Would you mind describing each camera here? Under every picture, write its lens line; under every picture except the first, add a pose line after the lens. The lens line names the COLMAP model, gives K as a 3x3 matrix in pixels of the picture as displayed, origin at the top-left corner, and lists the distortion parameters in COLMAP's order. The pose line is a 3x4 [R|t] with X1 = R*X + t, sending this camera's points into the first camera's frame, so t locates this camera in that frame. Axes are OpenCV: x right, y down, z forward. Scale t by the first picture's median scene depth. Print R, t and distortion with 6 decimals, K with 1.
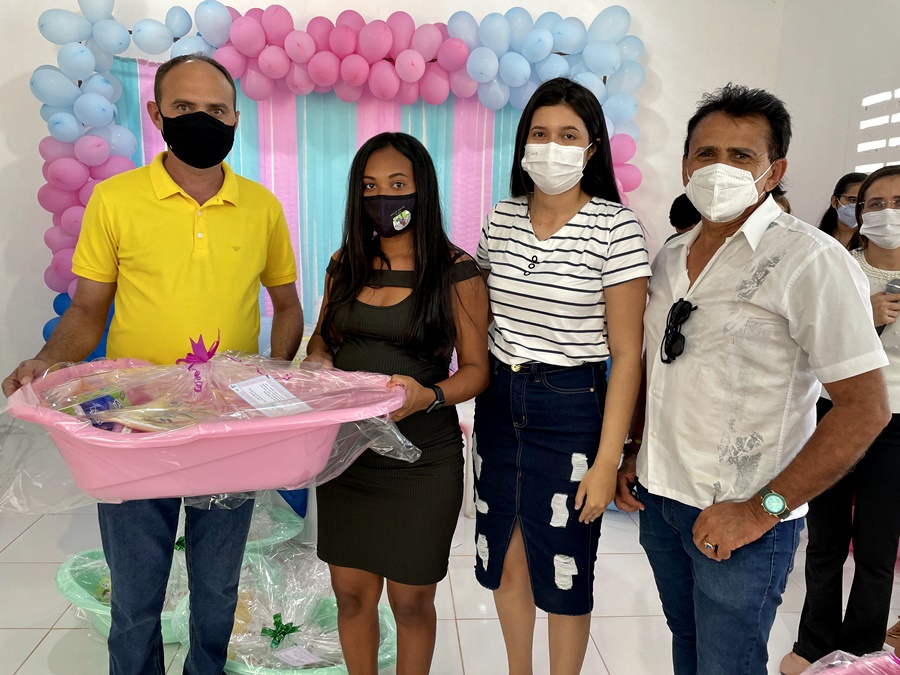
lens RADIAL K [[679.1, 0, 450.5], [0, 679.1, 333.6], [0, 0, 1]] dist [0.059463, -0.082047]
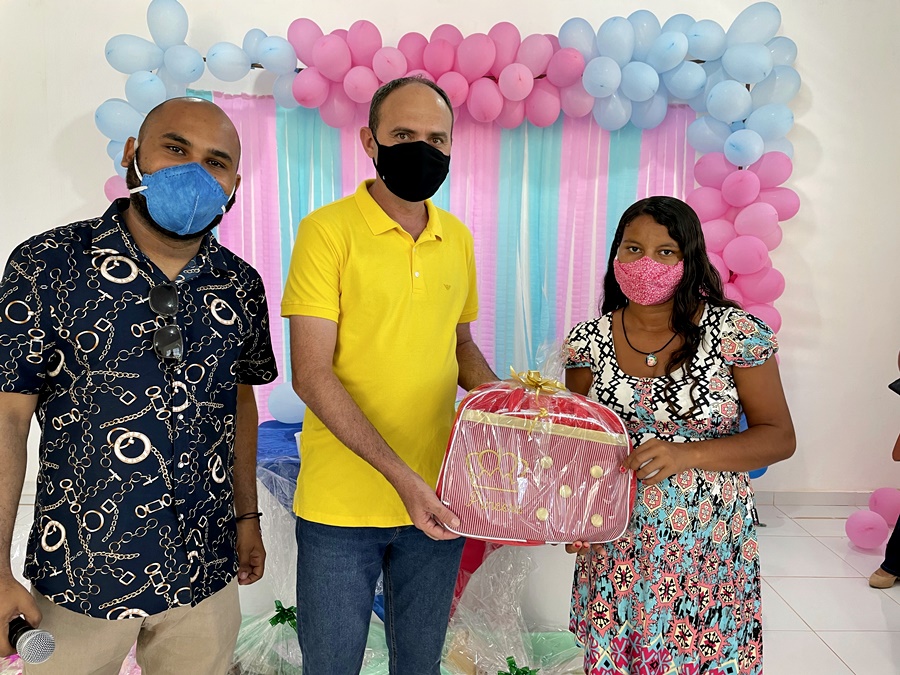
lens RADIAL K [[679.1, 0, 442.0], [0, 679.1, 334.4], [0, 0, 1]] dist [0.059463, -0.082047]
pose [[0.994693, -0.007442, -0.102621, -0.065450], [0.001659, 0.998411, -0.056322, -0.027336], [0.102877, 0.055853, 0.993125, 0.155329]]
